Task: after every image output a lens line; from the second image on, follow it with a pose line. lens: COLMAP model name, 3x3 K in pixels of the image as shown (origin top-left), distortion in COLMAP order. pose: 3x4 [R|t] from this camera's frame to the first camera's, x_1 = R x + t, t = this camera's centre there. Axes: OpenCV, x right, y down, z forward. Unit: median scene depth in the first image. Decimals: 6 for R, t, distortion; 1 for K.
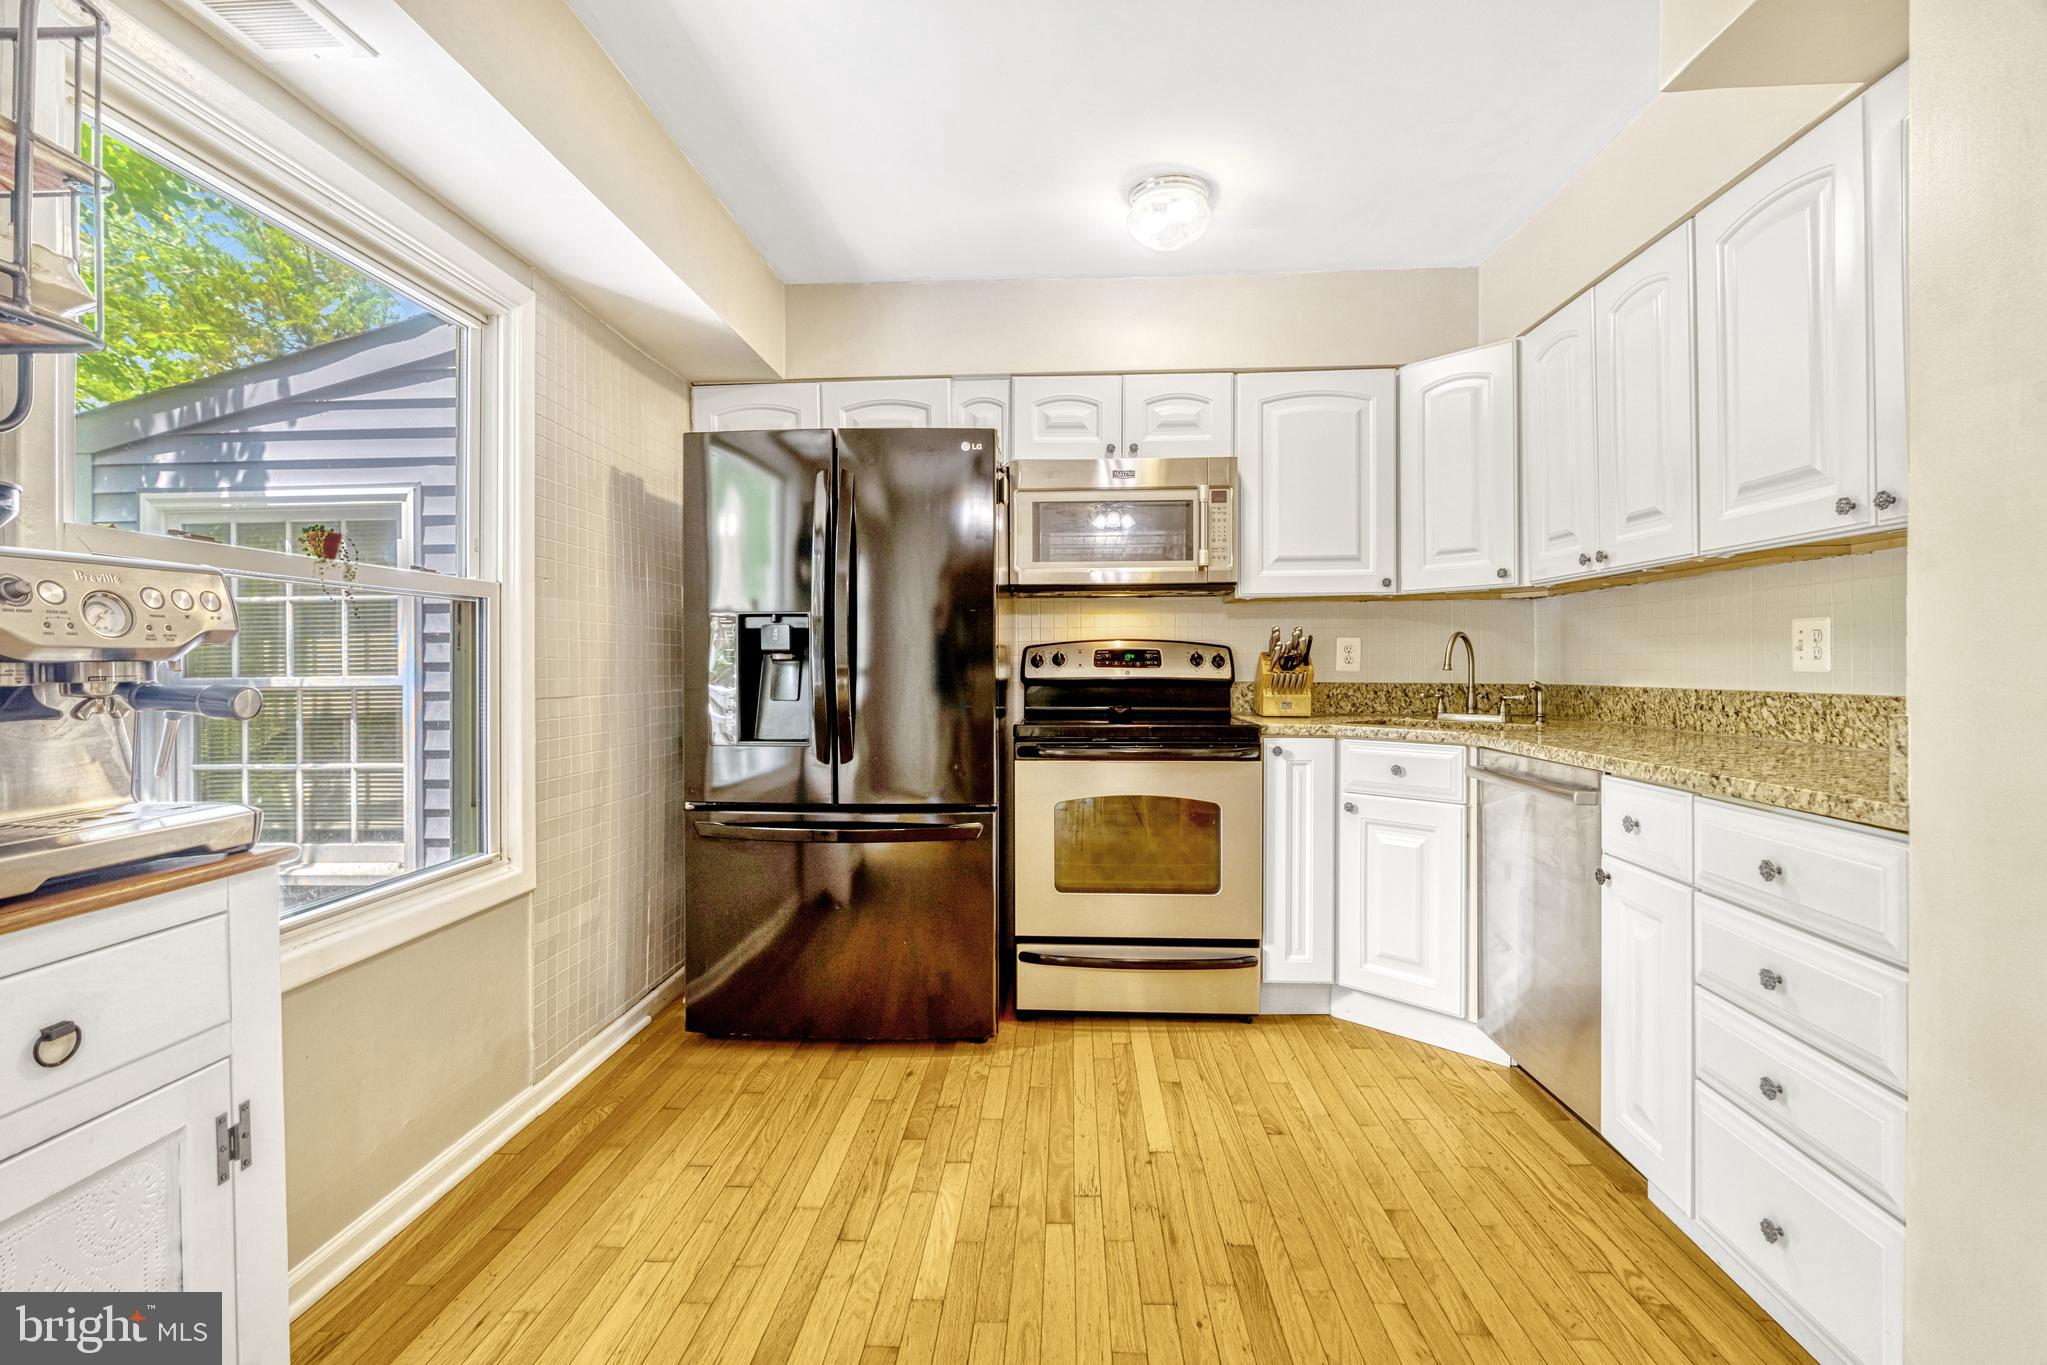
lens RADIAL K [[934.9, 0, 1036.0], [0, 934.9, 667.7], [0, 0, 1]] dist [-0.009472, 0.005306]
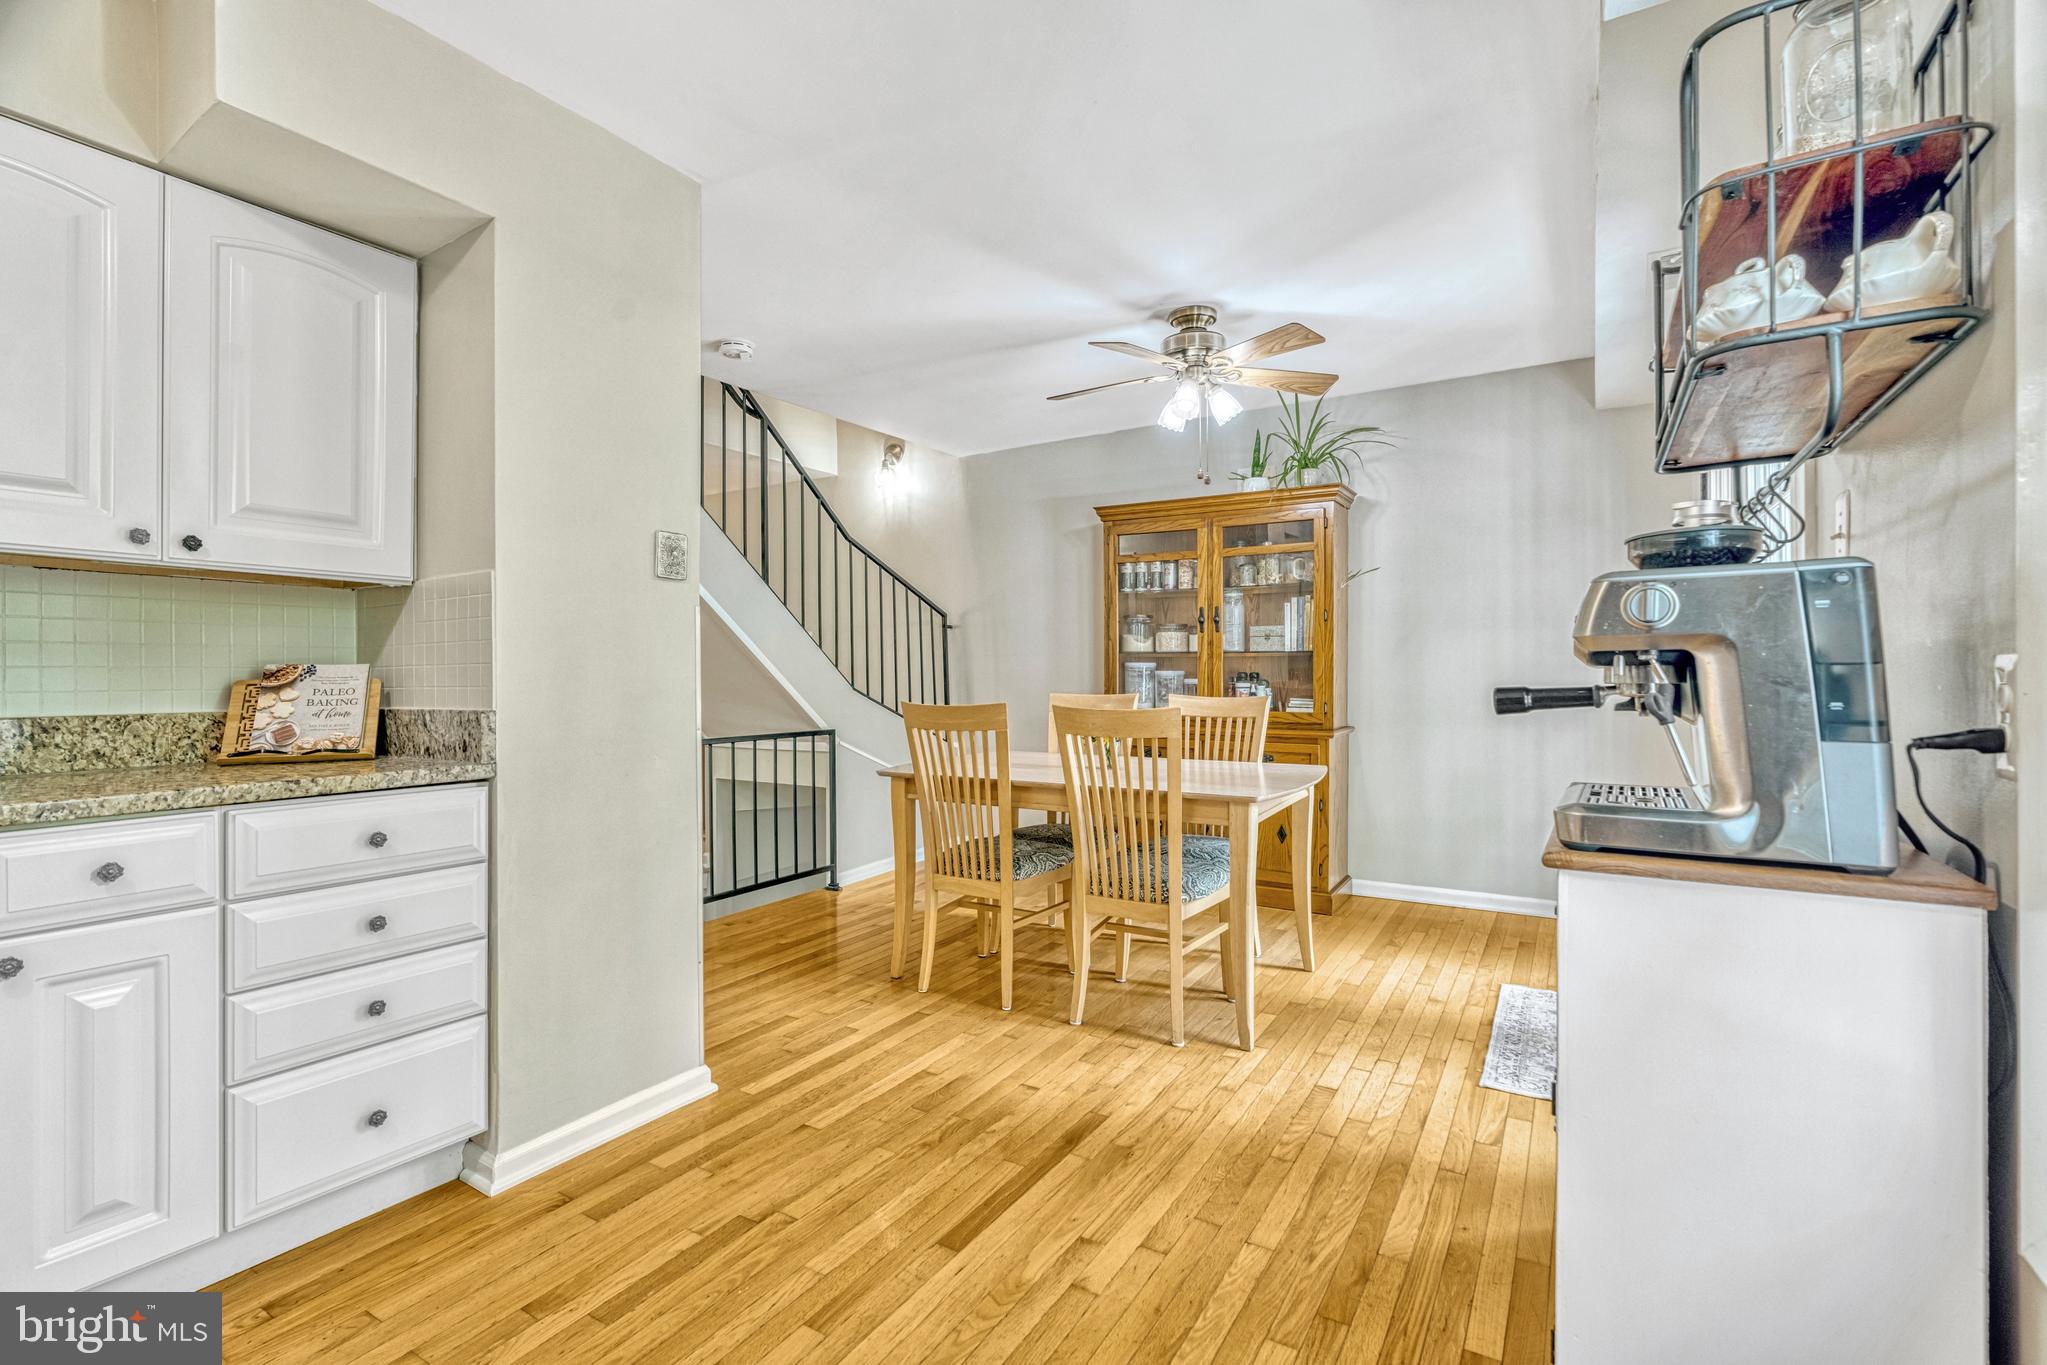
lens RADIAL K [[934.9, 0, 1024.8], [0, 934.9, 676.8], [0, 0, 1]] dist [-0.009472, 0.005306]
pose [[-0.874509, 0.009445, 0.484918, -0.315096], [0.010576, 0.999944, -0.000403, -0.000154], [-0.484895, 0.004776, -0.874559, 0.840872]]
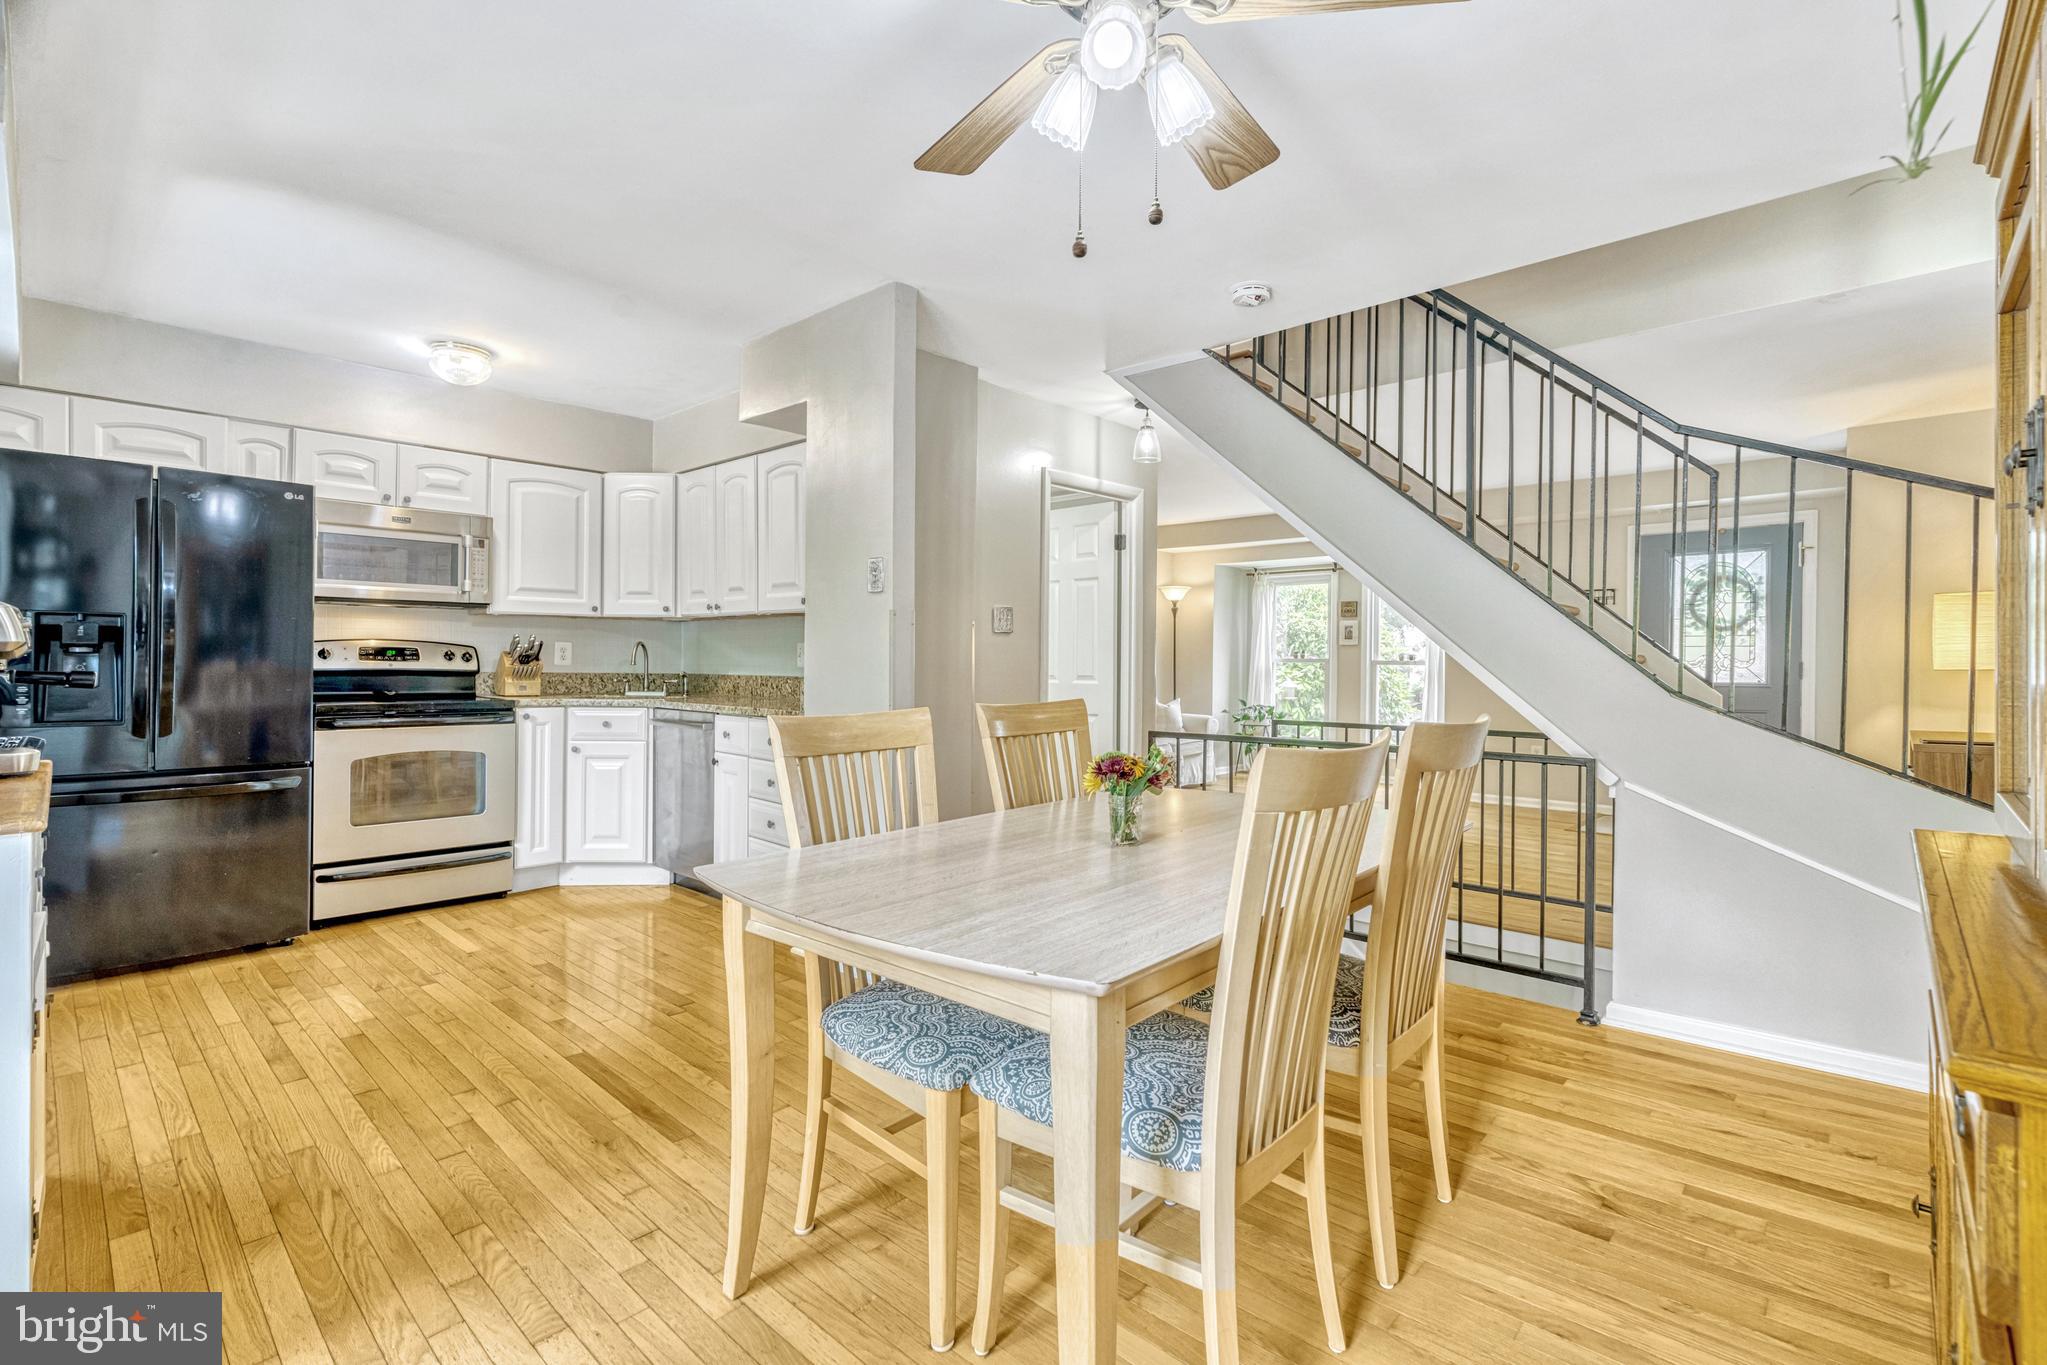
lens RADIAL K [[934.9, 0, 1033.6], [0, 934.9, 667.6], [0, 0, 1]] dist [-0.009472, 0.005306]
pose [[0.649403, 0.004563, 0.760431, -0.367888], [-0.011155, 0.999932, 0.003526, -0.006522], [-0.760363, -0.010772, 0.649410, -0.634785]]
